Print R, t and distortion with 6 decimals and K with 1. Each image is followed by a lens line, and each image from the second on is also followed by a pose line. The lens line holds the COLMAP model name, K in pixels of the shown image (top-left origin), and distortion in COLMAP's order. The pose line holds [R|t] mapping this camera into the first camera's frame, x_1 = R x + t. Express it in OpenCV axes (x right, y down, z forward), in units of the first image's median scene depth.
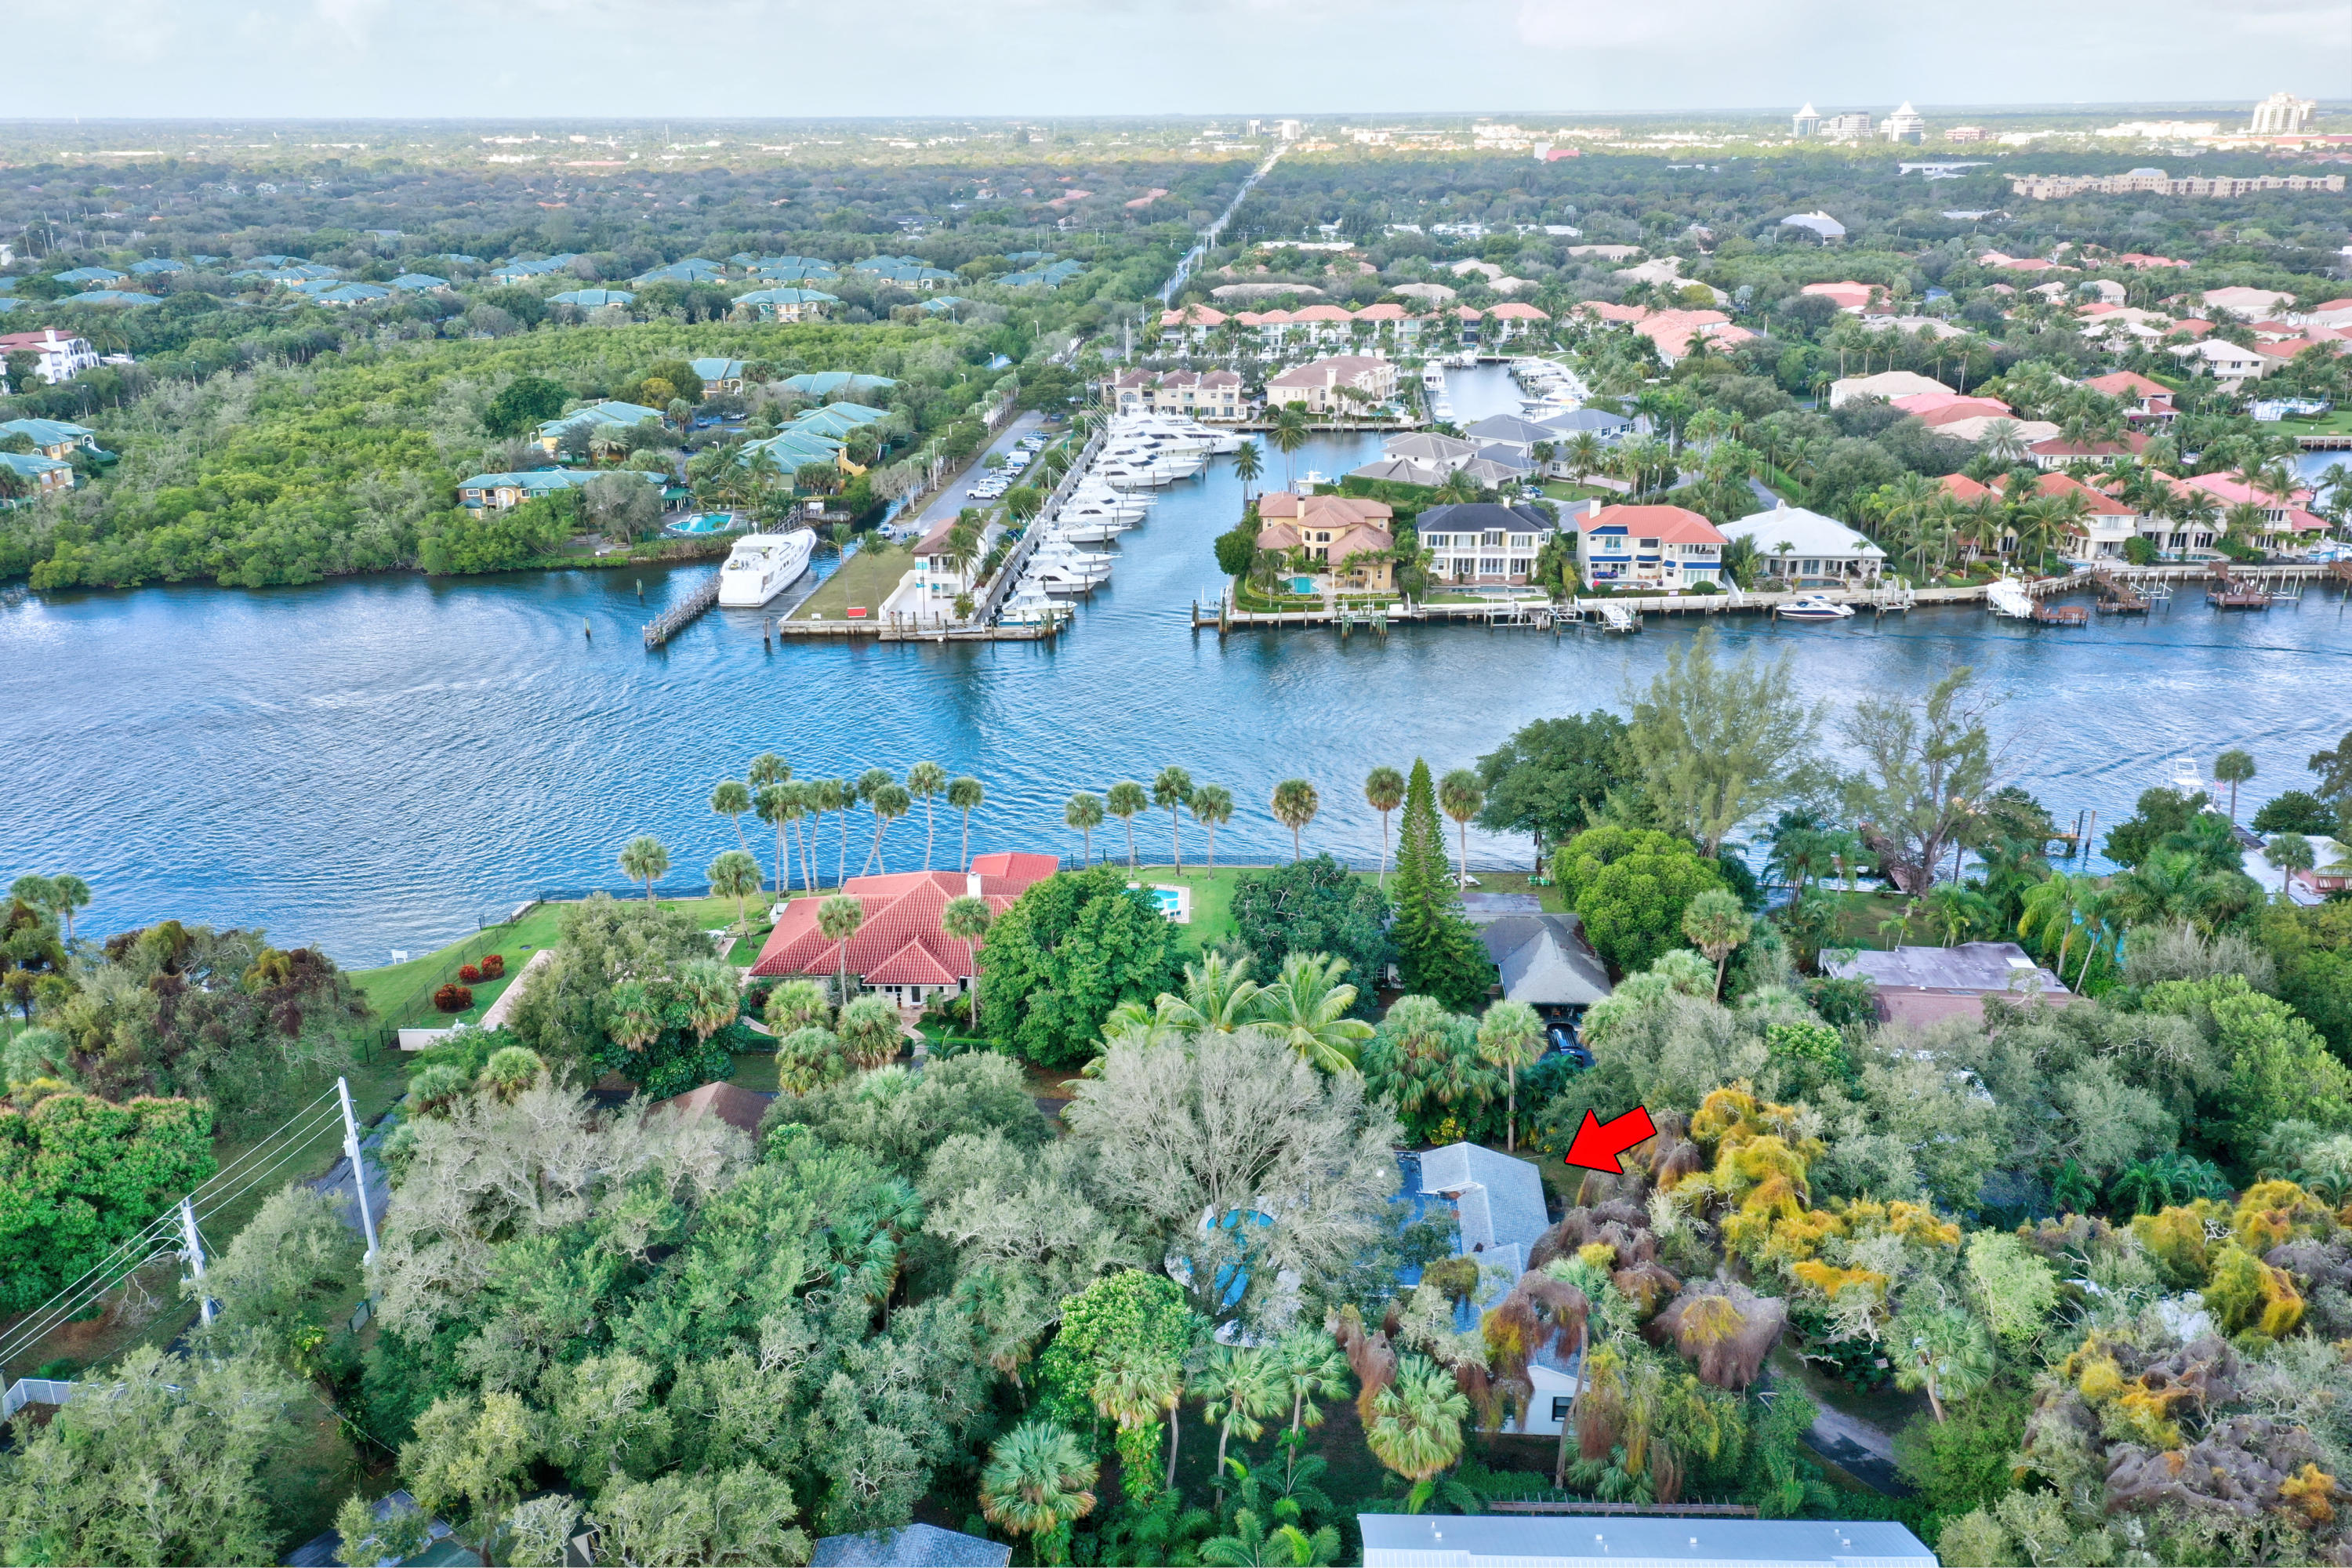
lens RADIAL K [[1876.3, 0, 1200.7], [0, 1876.3, 785.5], [0, 0, 1]] dist [0.032051, 0.001150]
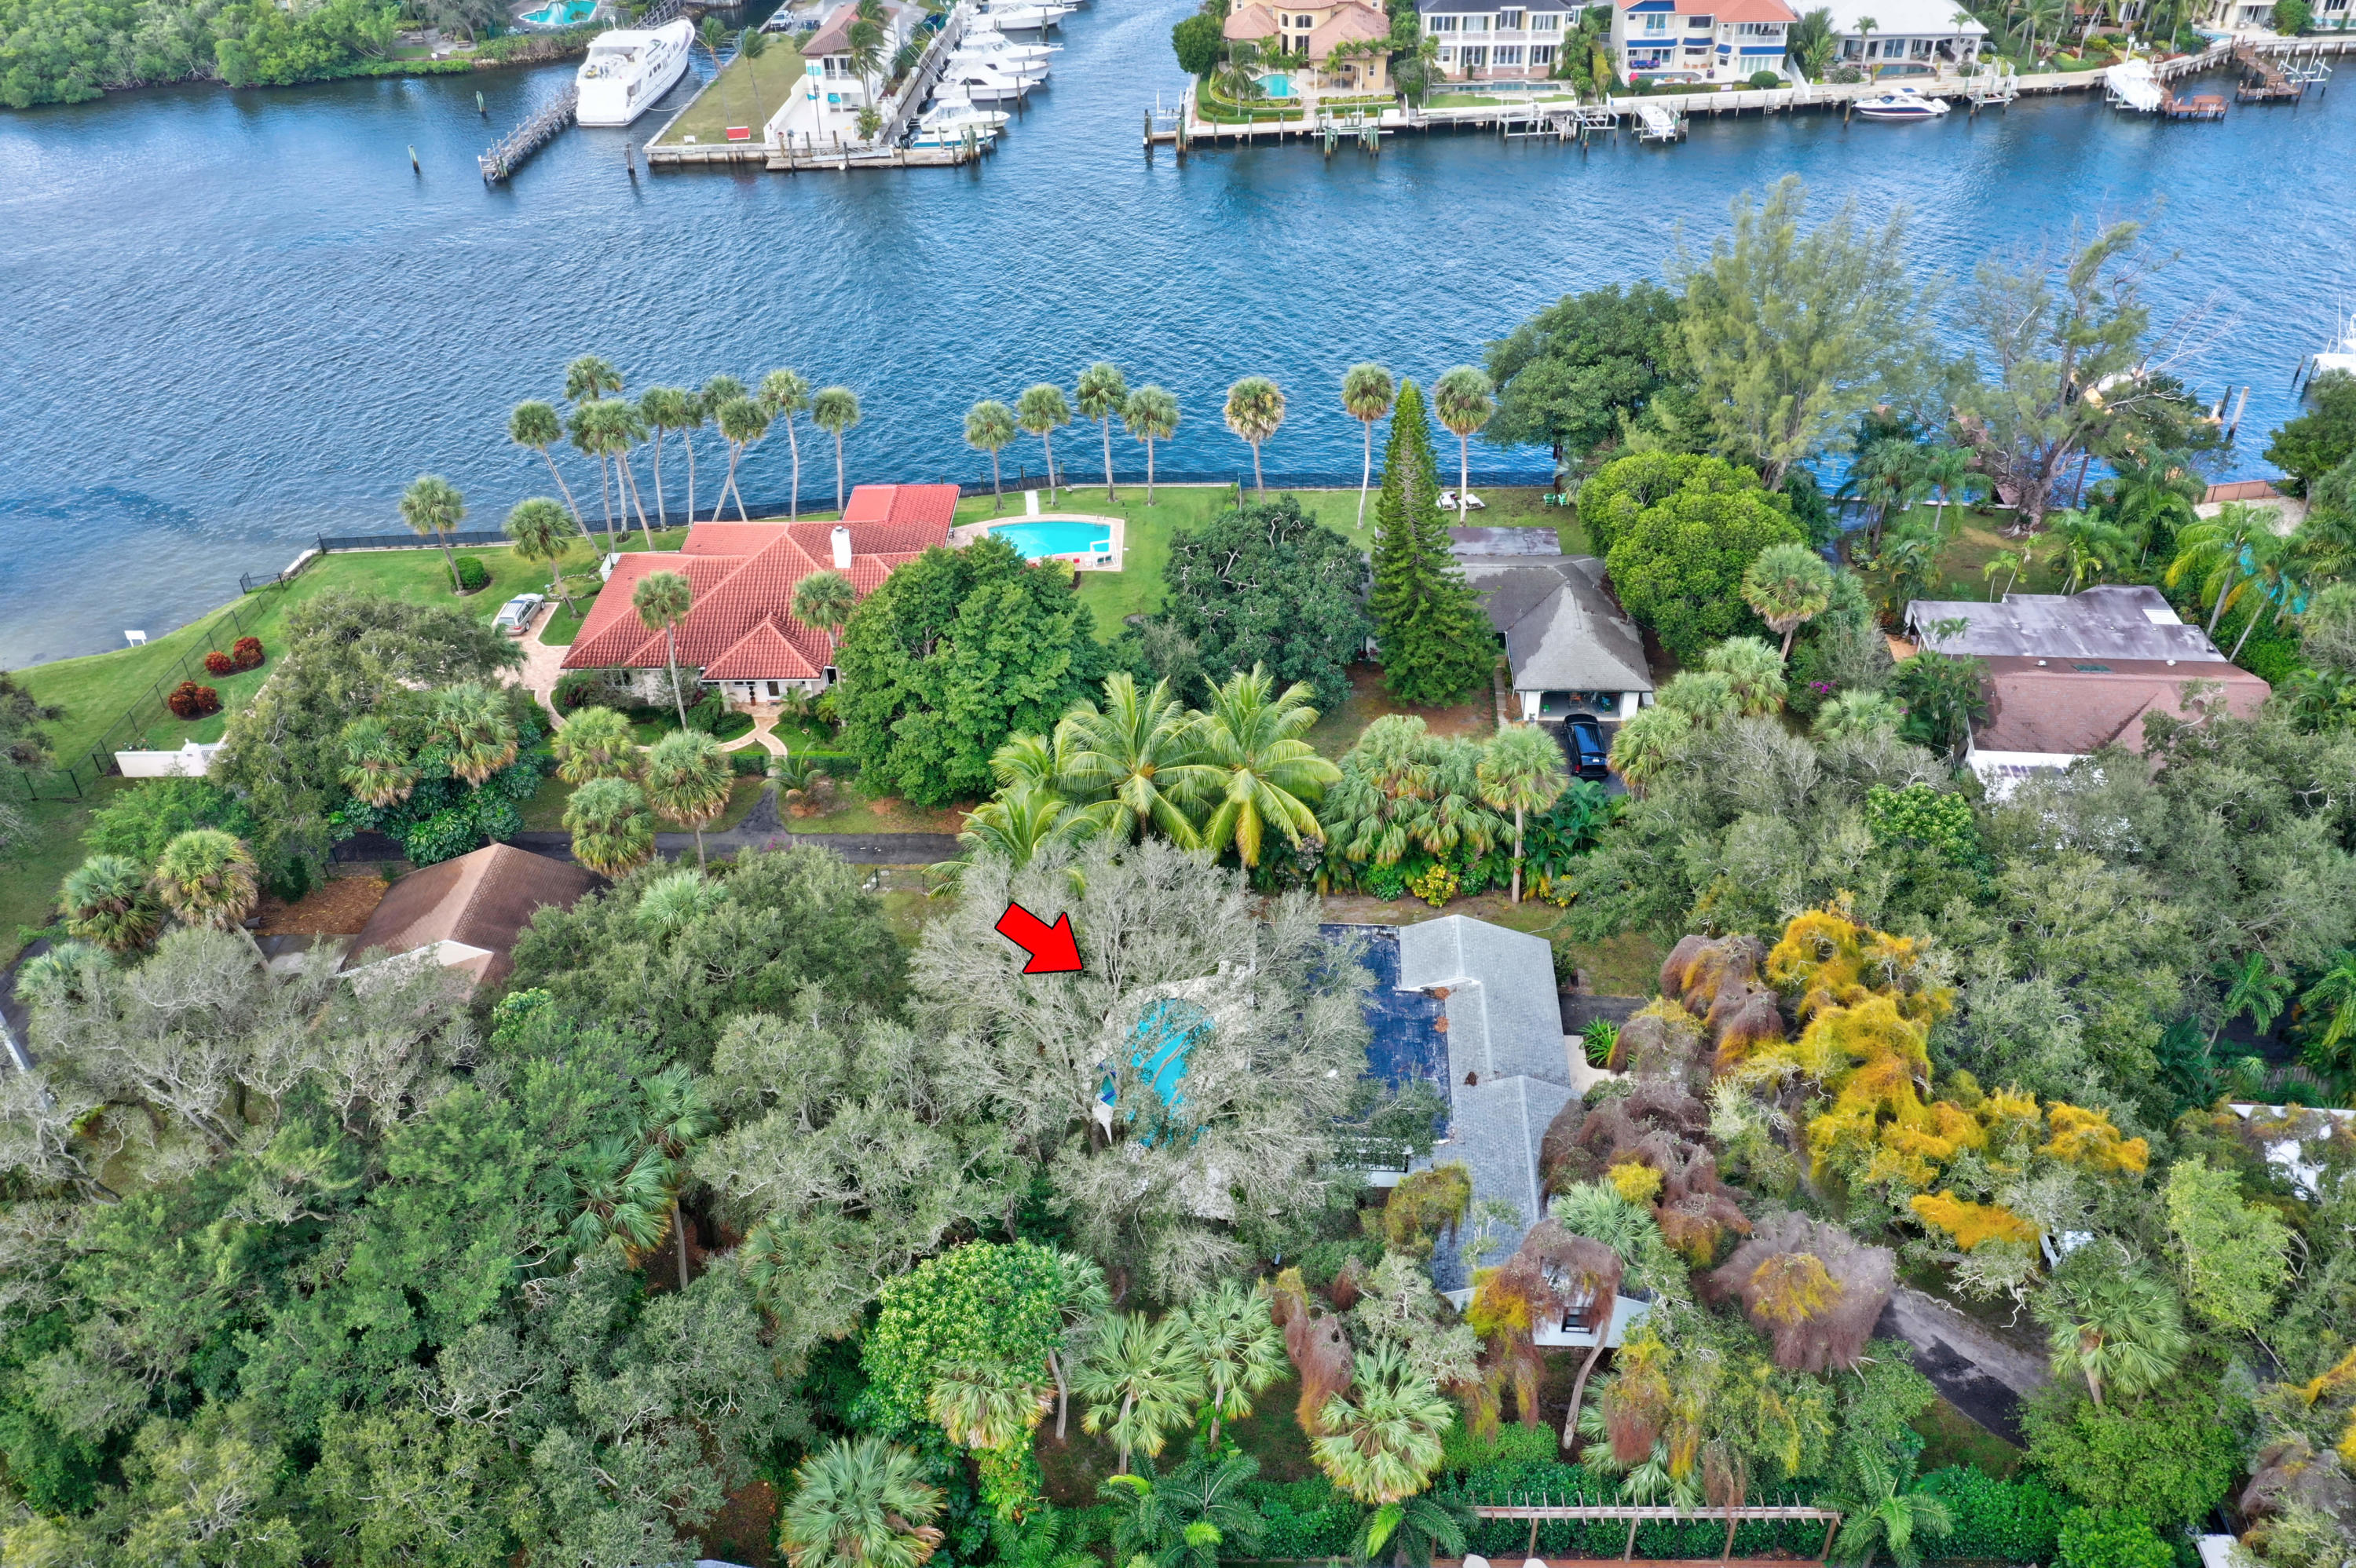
lens RADIAL K [[1859.7, 0, 1189.8], [0, 1859.7, 786.6], [0, 0, 1]] dist [0.024980, -0.005185]
pose [[0.999853, -0.015409, -0.007578, 0.029131], [0.016882, 0.962786, 0.269736, -0.055597], [0.003140, -0.269825, 0.962904, 0.216020]]
